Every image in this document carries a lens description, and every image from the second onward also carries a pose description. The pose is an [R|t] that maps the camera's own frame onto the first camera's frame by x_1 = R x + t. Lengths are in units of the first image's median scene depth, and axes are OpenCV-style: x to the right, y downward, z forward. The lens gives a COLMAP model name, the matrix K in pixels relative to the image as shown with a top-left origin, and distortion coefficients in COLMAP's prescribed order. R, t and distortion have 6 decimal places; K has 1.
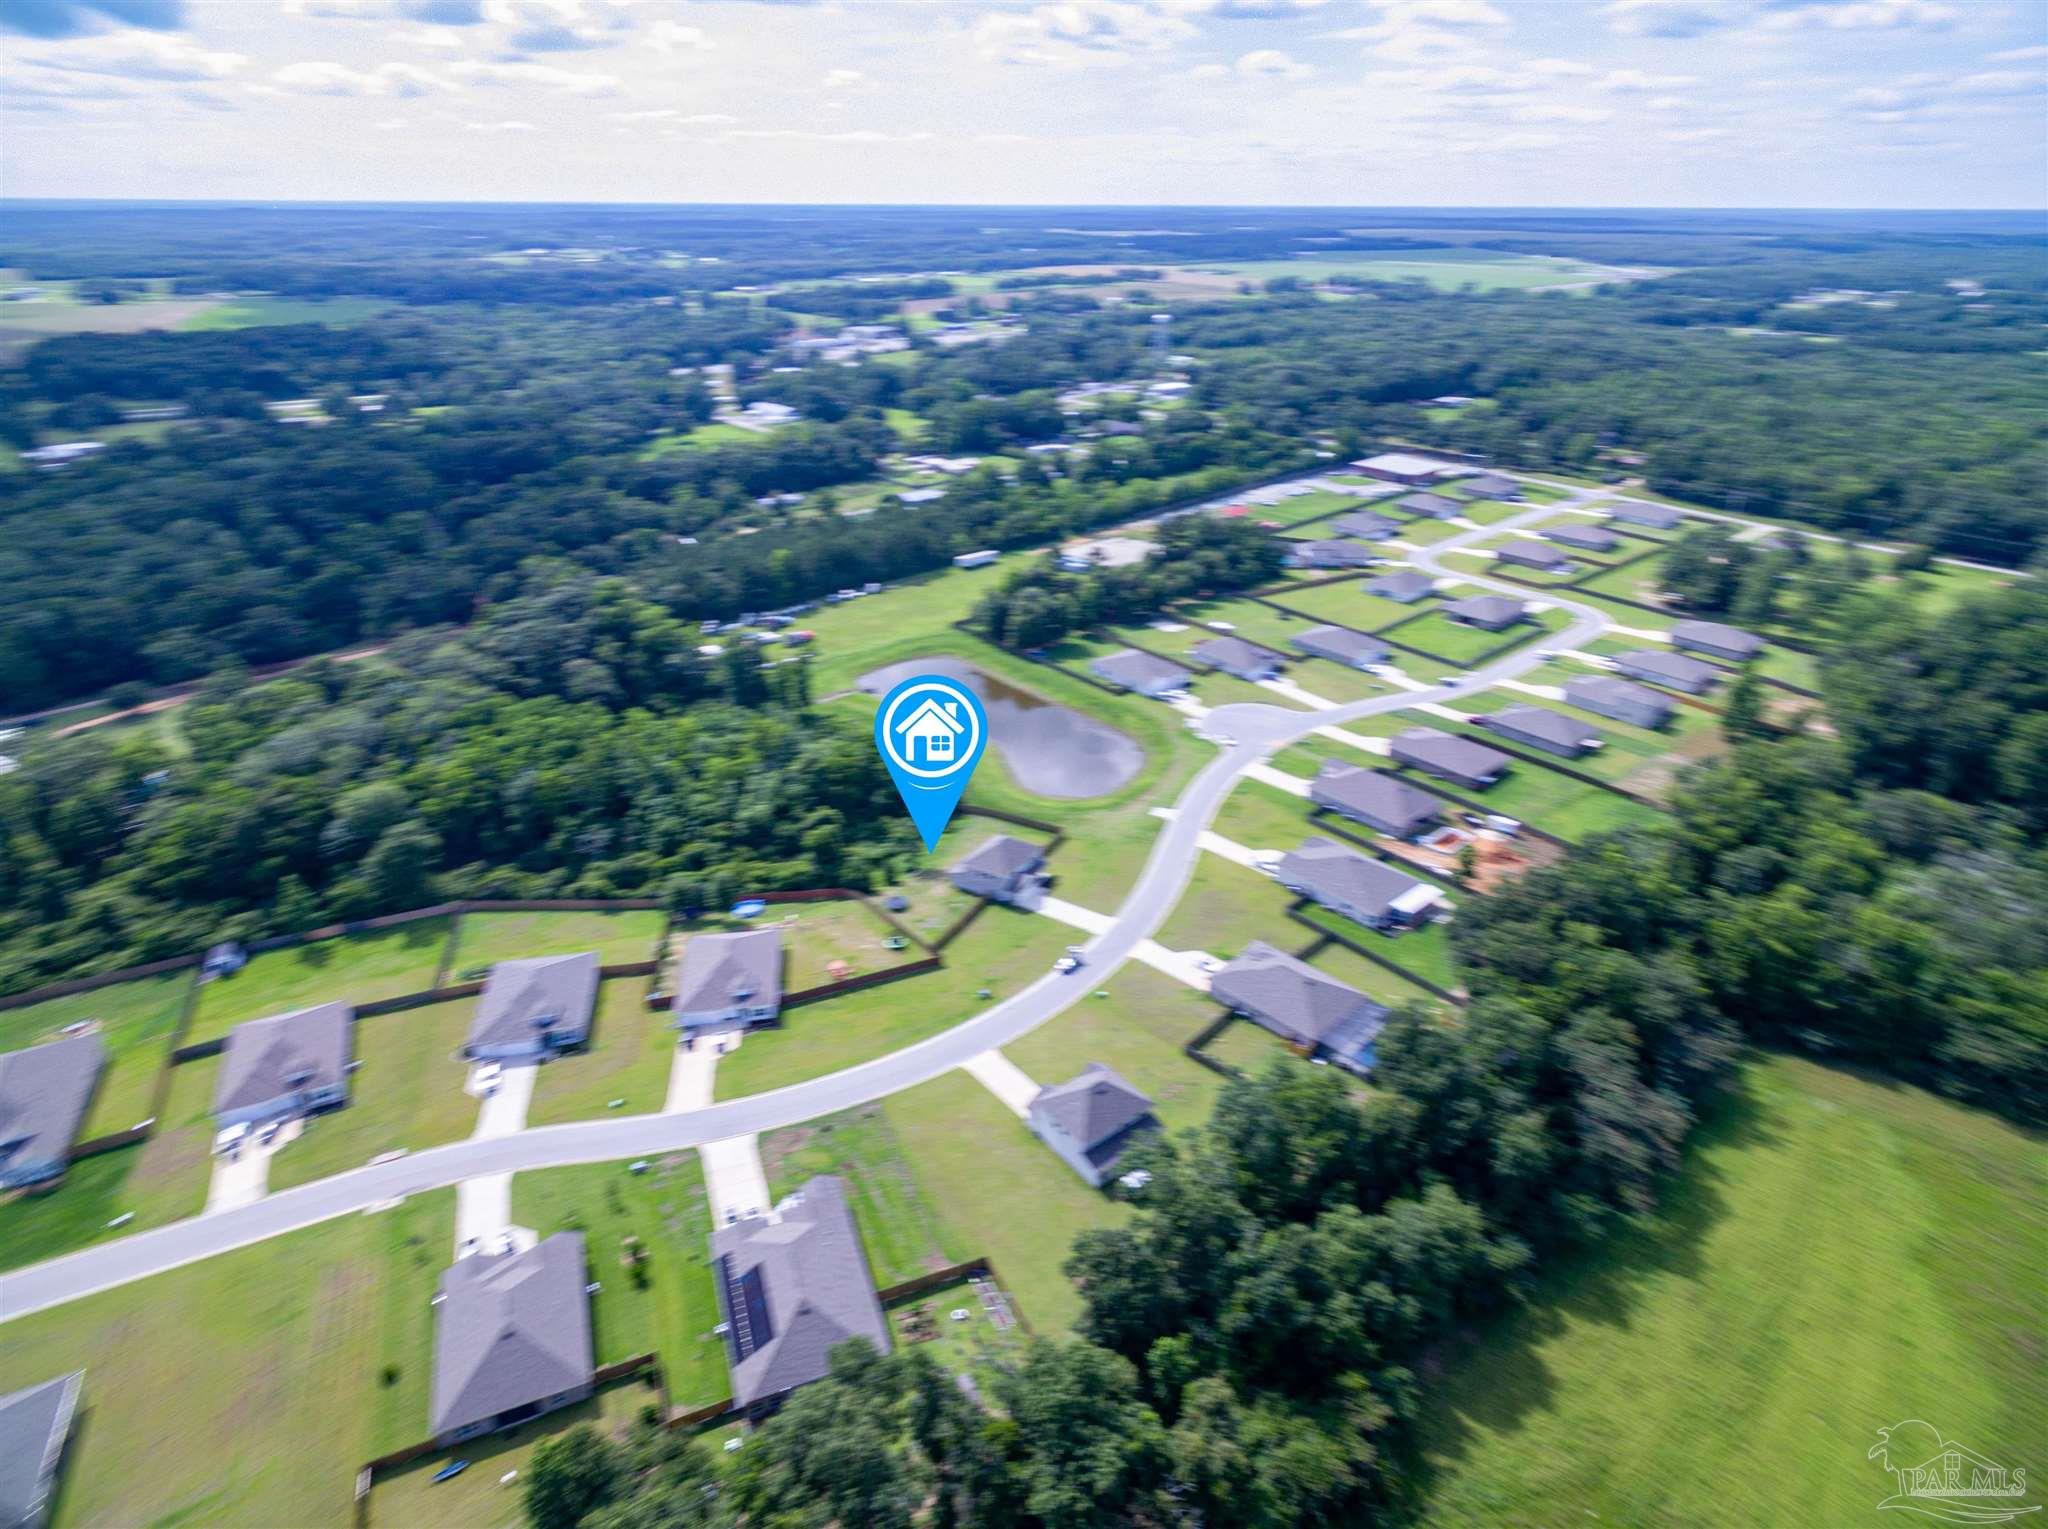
lens RADIAL K [[1129.1, 0, 1024.0], [0, 1129.1, 764.5], [0, 0, 1]] dist [0.012959, -0.001906]
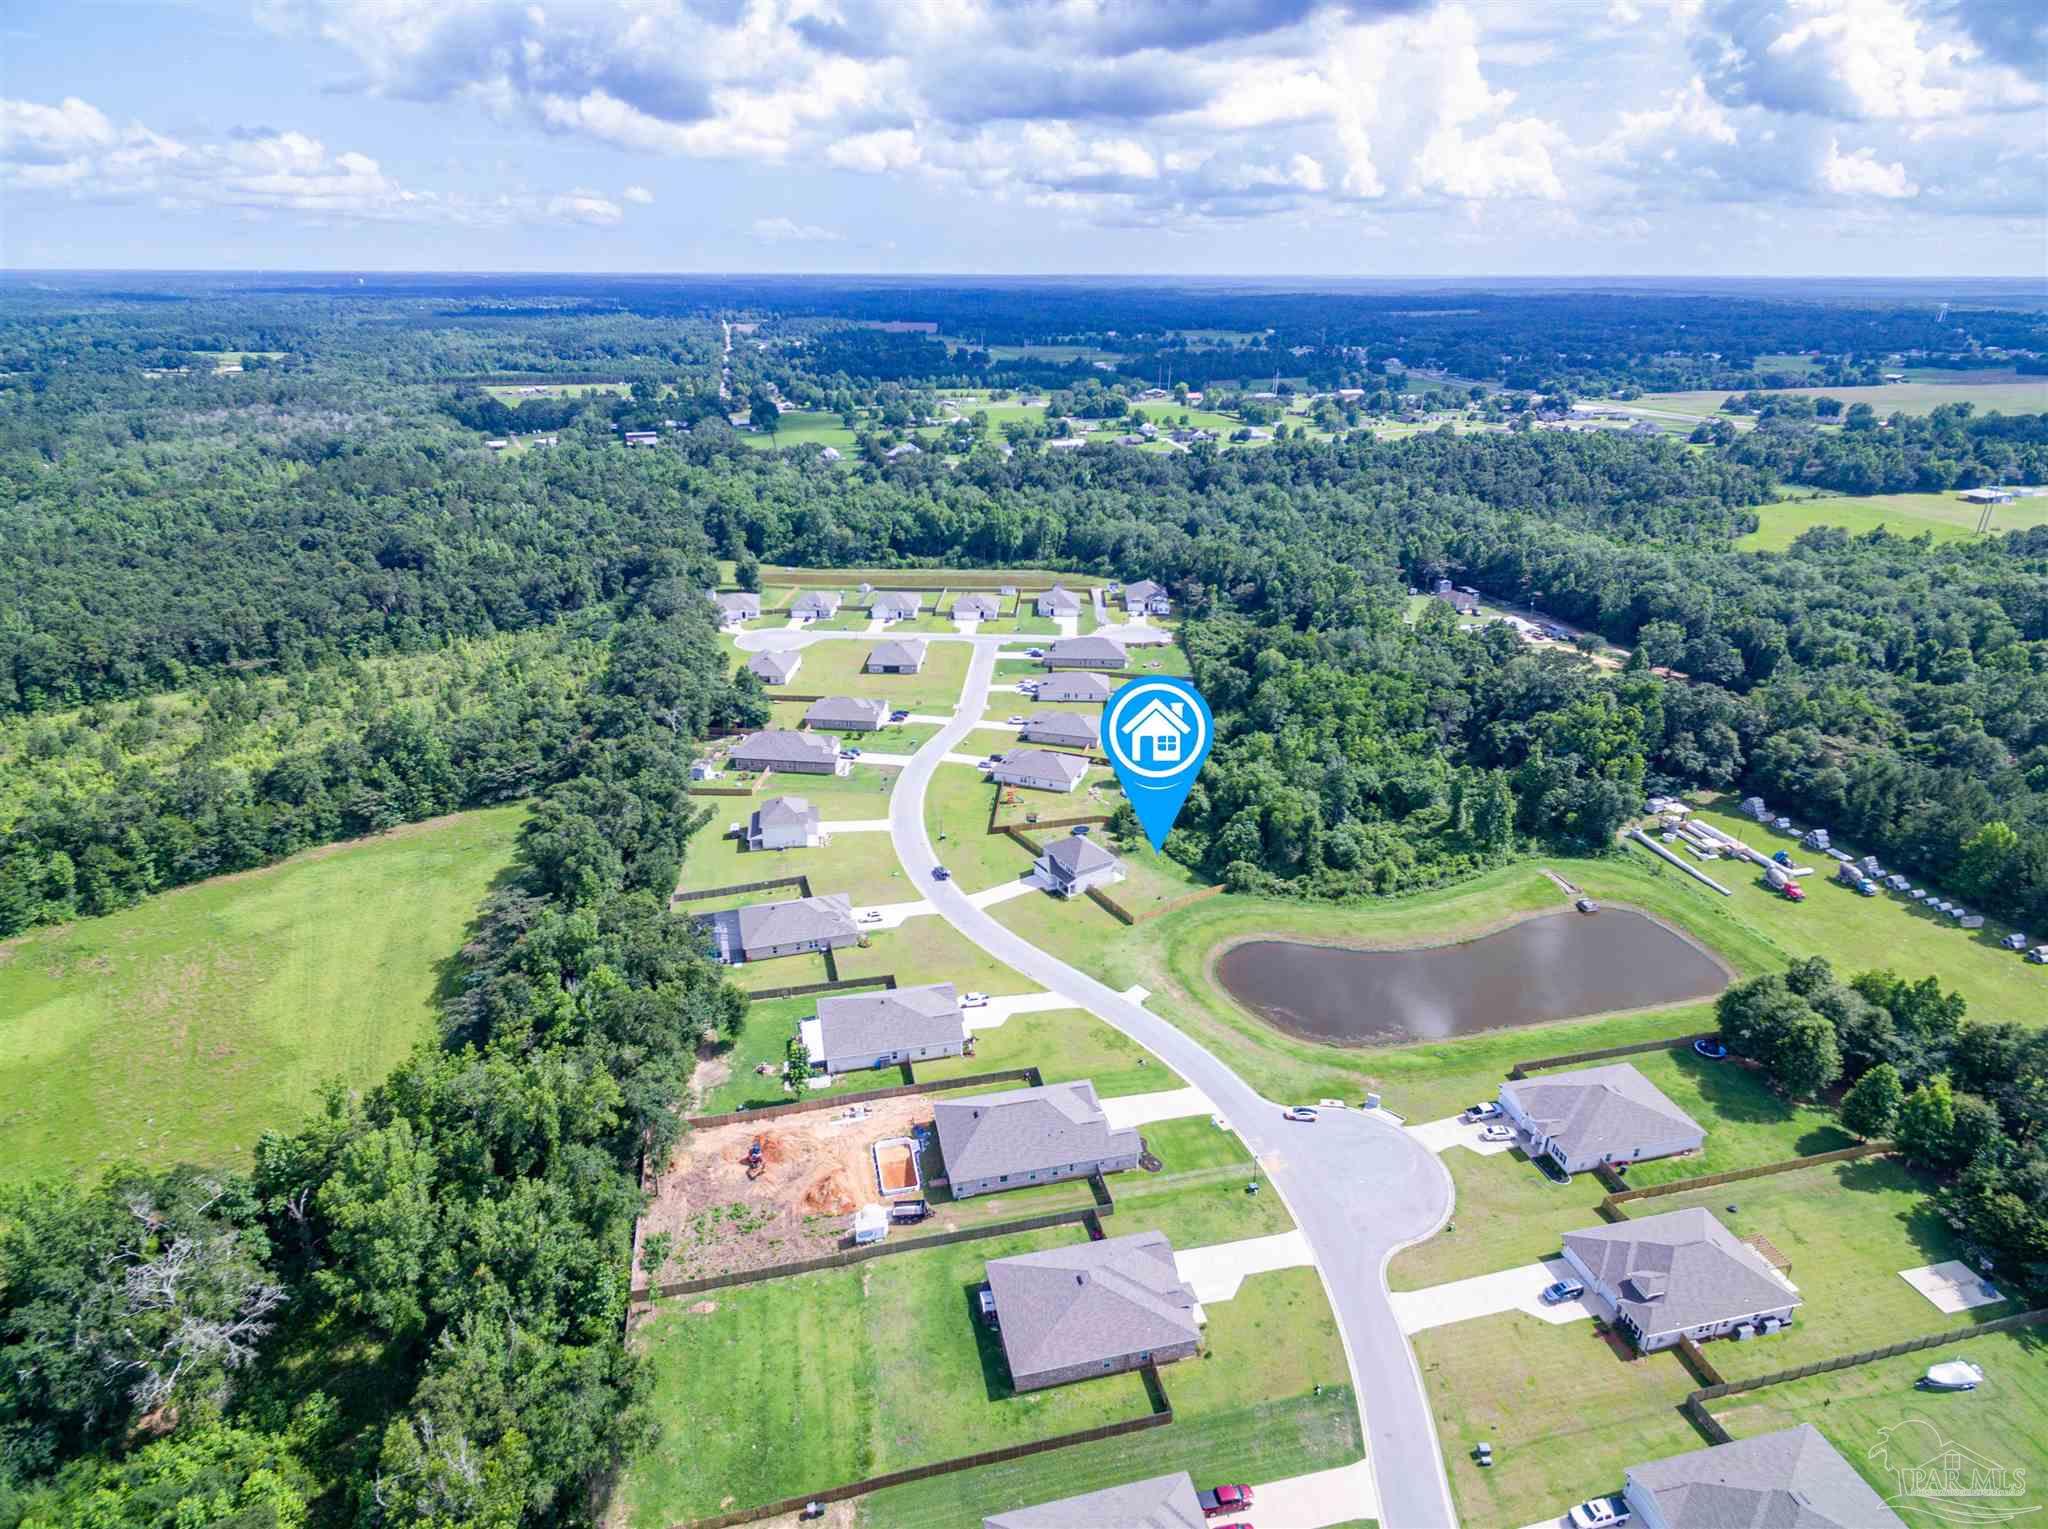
lens RADIAL K [[1129.1, 0, 1024.0], [0, 1129.1, 764.5], [0, 0, 1]] dist [0.012959, -0.001906]
pose [[-0.463451, 0.347499, -0.815143, 0.908061], [-0.393852, 0.743261, 0.540780, -0.582099], [0.793785, 0.571671, -0.207601, 1.170264]]
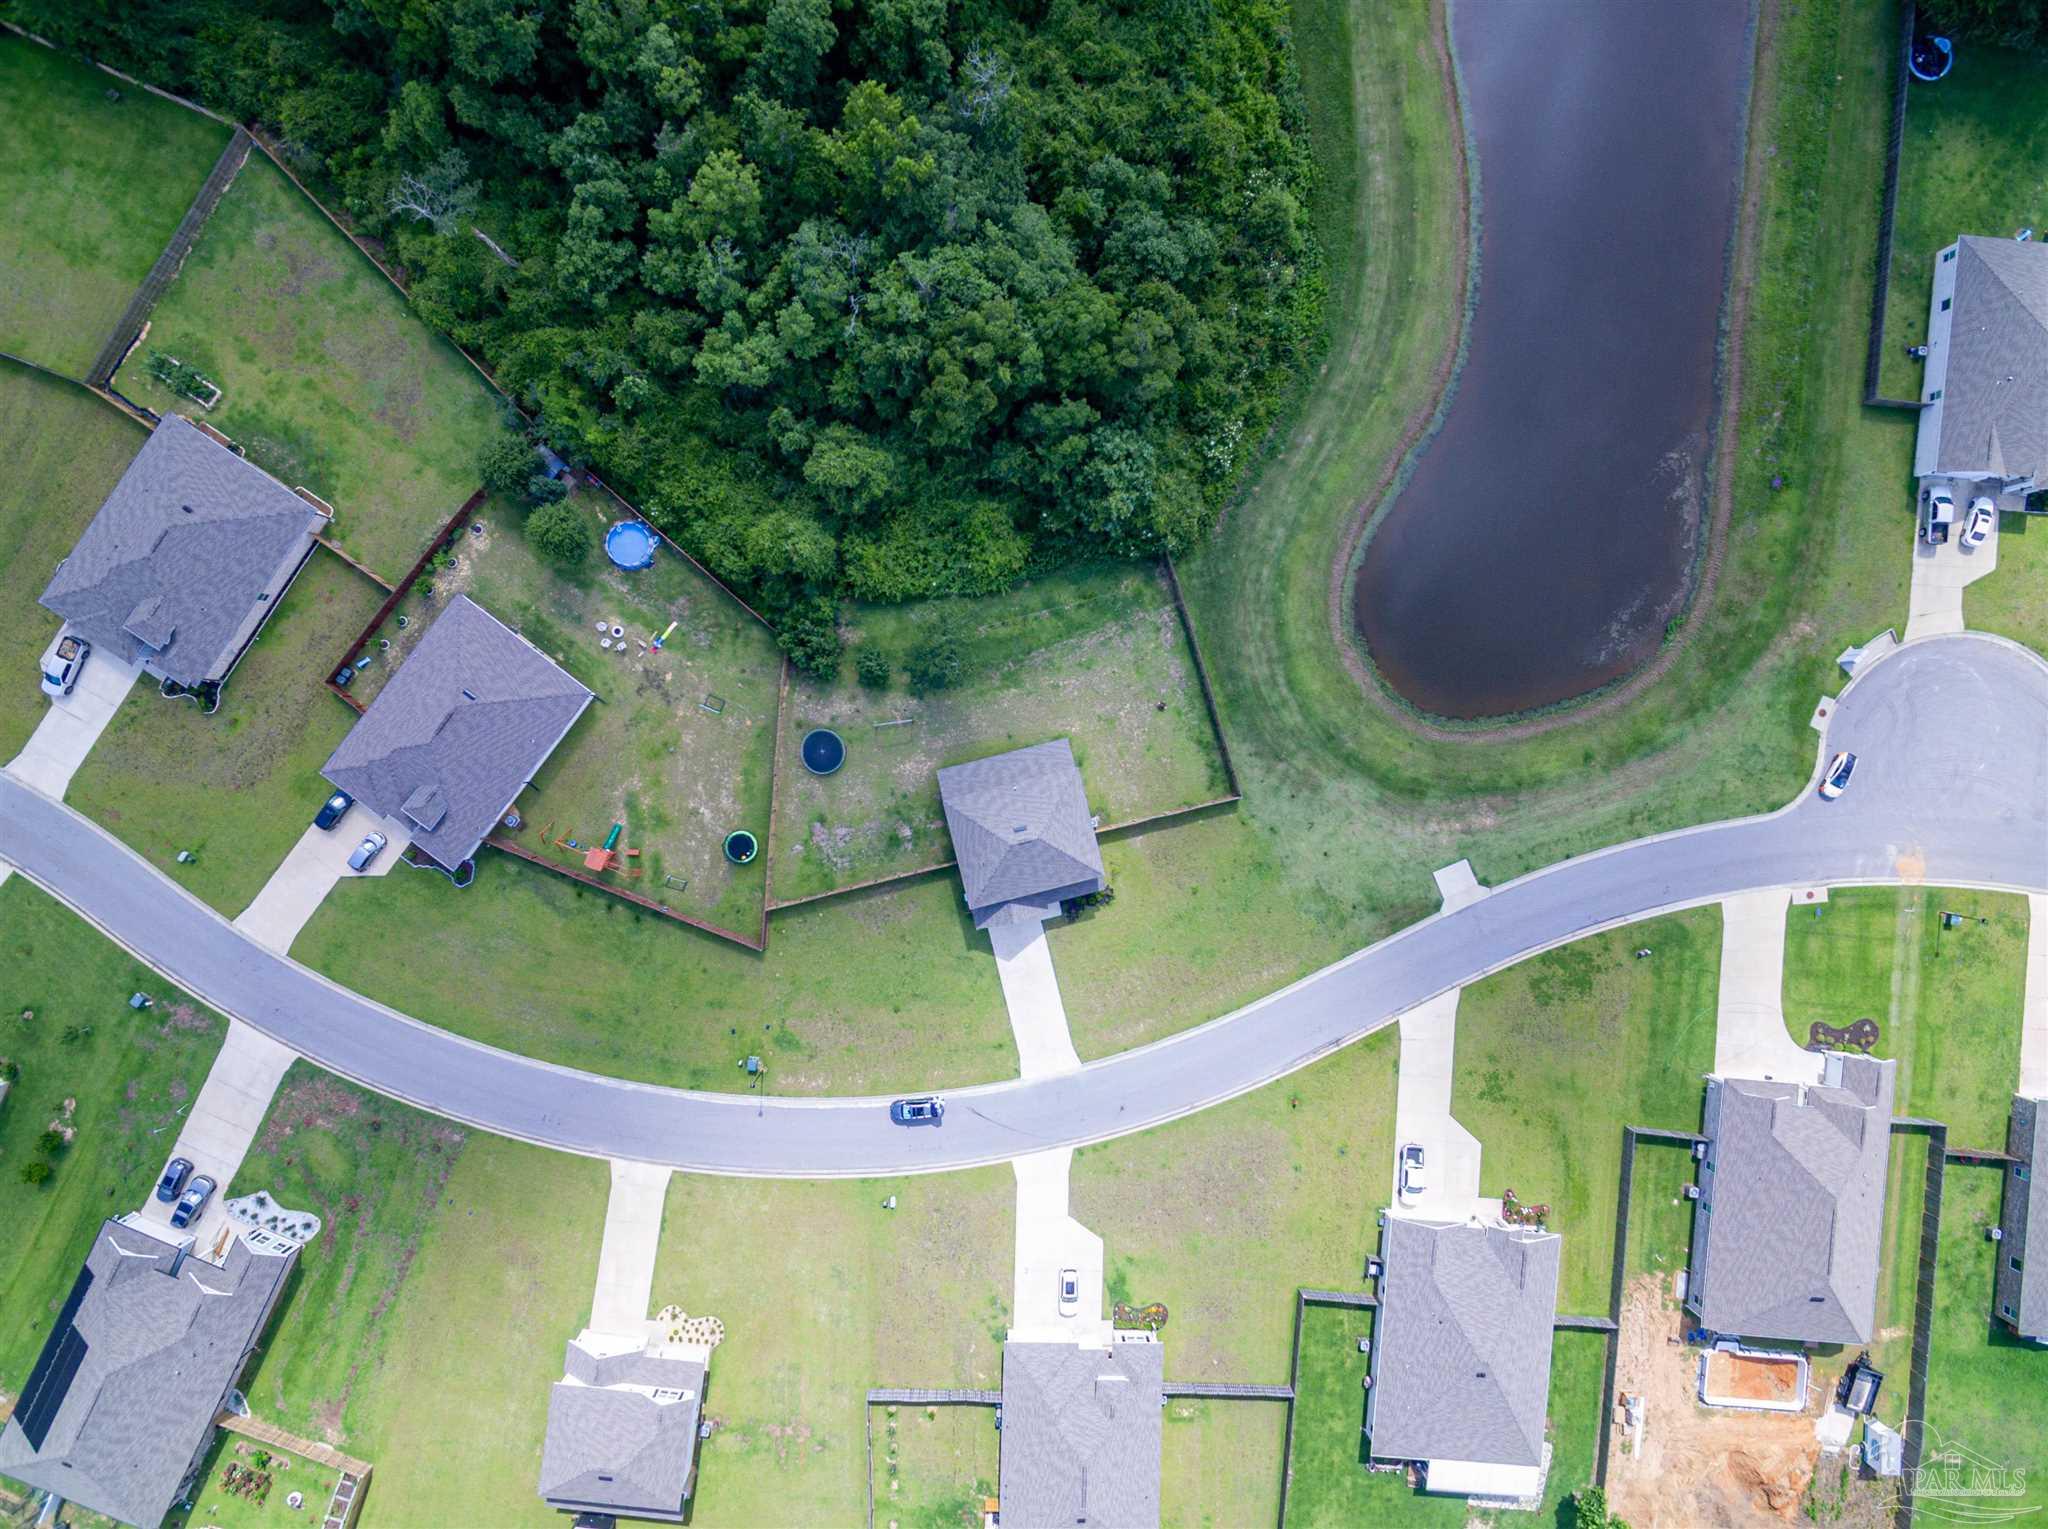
lens RADIAL K [[1129.1, 0, 1024.0], [0, 1129.1, 764.5], [0, 0, 1]] dist [0.012959, -0.001906]
pose [[0.698014, 0.715502, 0.028867, -0.057604], [-0.343600, 0.299289, 0.890149, -0.379165], [0.628264, -0.631255, 0.454754, 0.817232]]
